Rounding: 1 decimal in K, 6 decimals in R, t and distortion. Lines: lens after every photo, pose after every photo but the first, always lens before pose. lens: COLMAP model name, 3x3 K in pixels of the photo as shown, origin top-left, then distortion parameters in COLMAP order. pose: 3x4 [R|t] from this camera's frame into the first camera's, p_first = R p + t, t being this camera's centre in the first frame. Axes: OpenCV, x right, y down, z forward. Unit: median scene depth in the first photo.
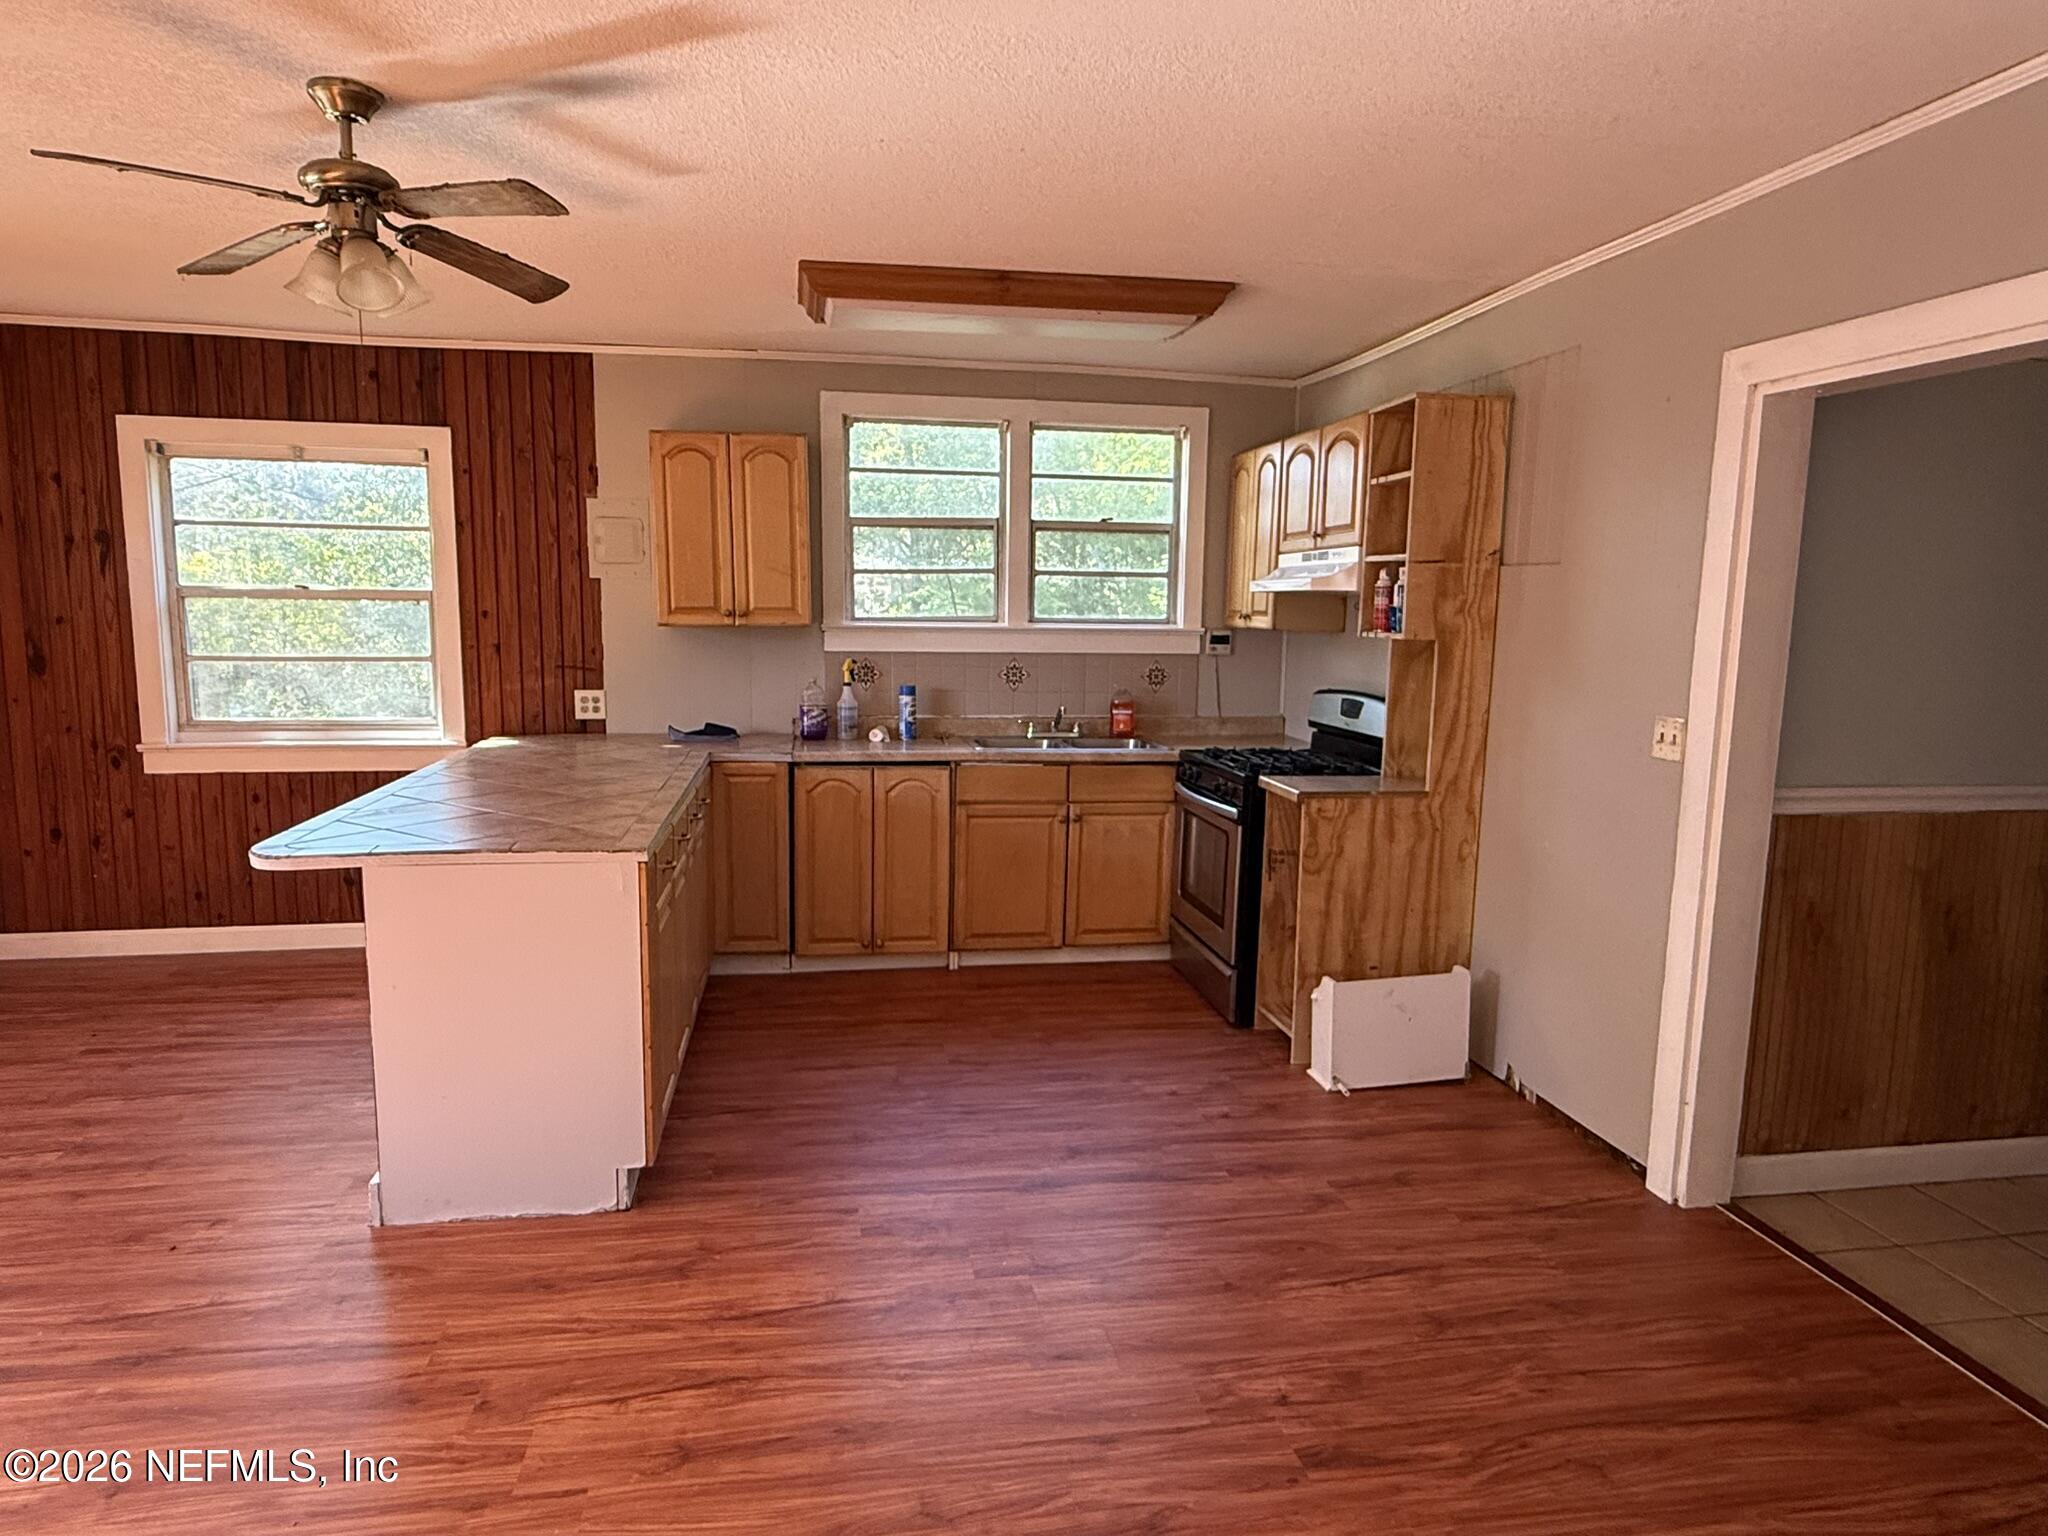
lens RADIAL K [[1230.5, 0, 1024.0], [0, 1230.5, 768.0], [0, 0, 1]] dist [0.001510, 0.000299]
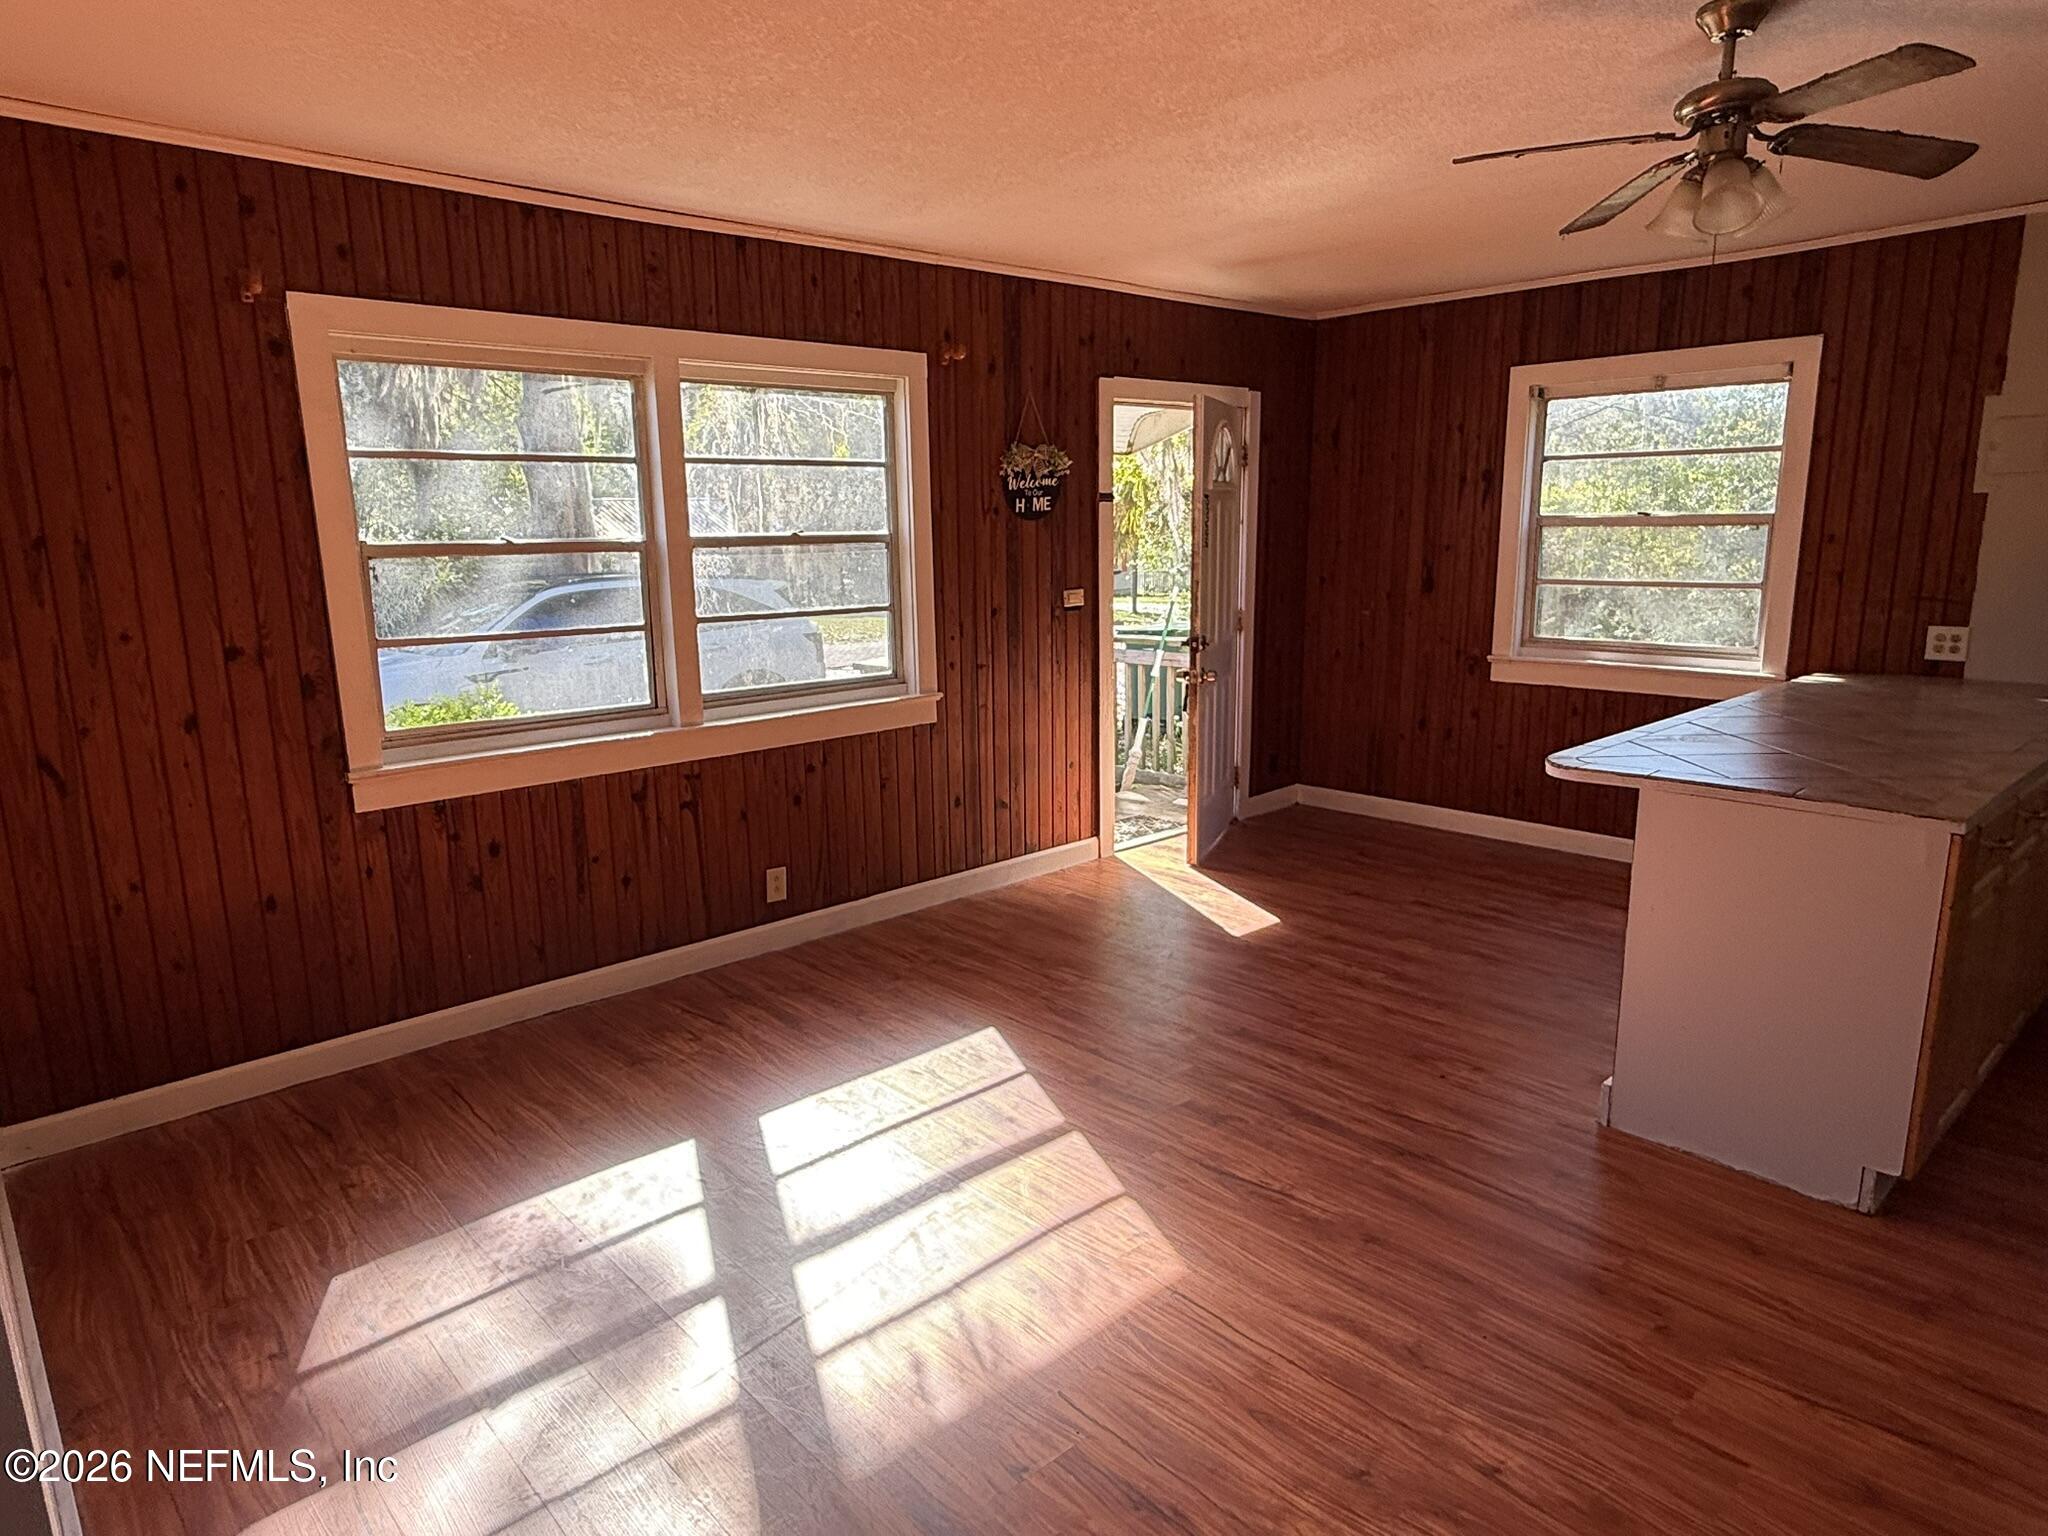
lens RADIAL K [[1230.5, 0, 1024.0], [0, 1230.5, 768.0], [0, 0, 1]] dist [0.001510, 0.000299]
pose [[0.538984, 0.142461, -0.830181, 0.033292], [-0.090866, 0.989676, 0.110837, -0.003556], [0.837400, 0.015696, 0.546365, -0.003245]]
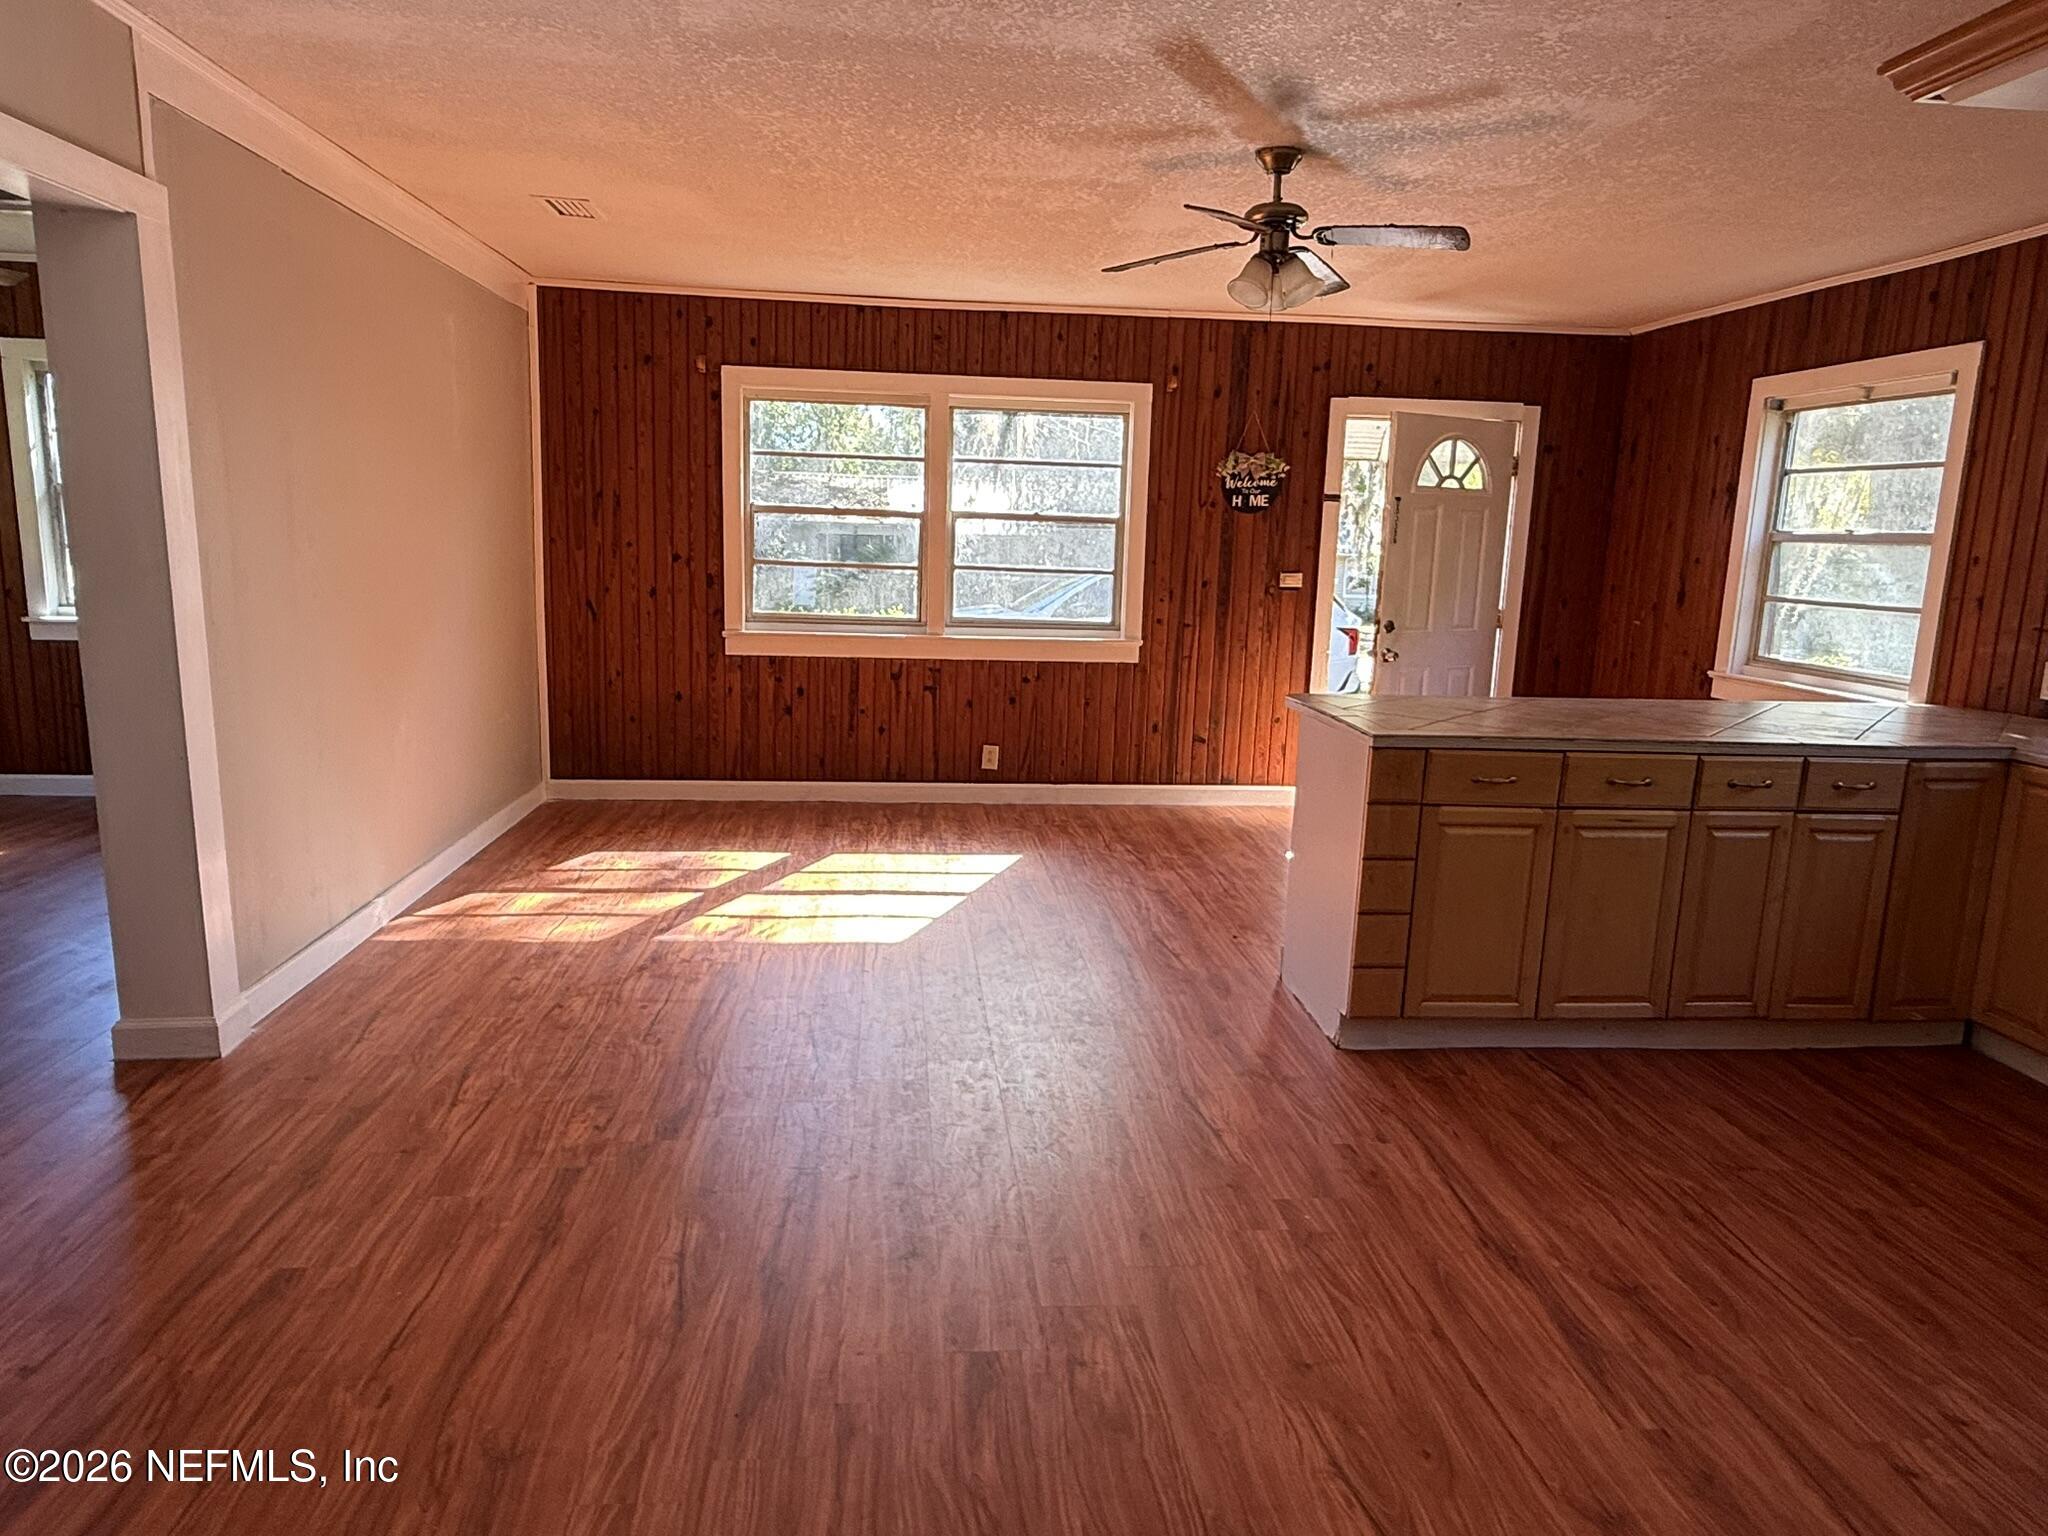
lens RADIAL K [[1308.5, 0, 1026.6], [0, 1308.5, 755.3], [0, 0, 1]] dist [0.001527, -0.001124]
pose [[-0.084130, 0.152749, -0.984678, 0.729077], [-0.169457, 0.971594, 0.165198, -0.048761], [0.981940, 0.180759, -0.055856, 0.623667]]
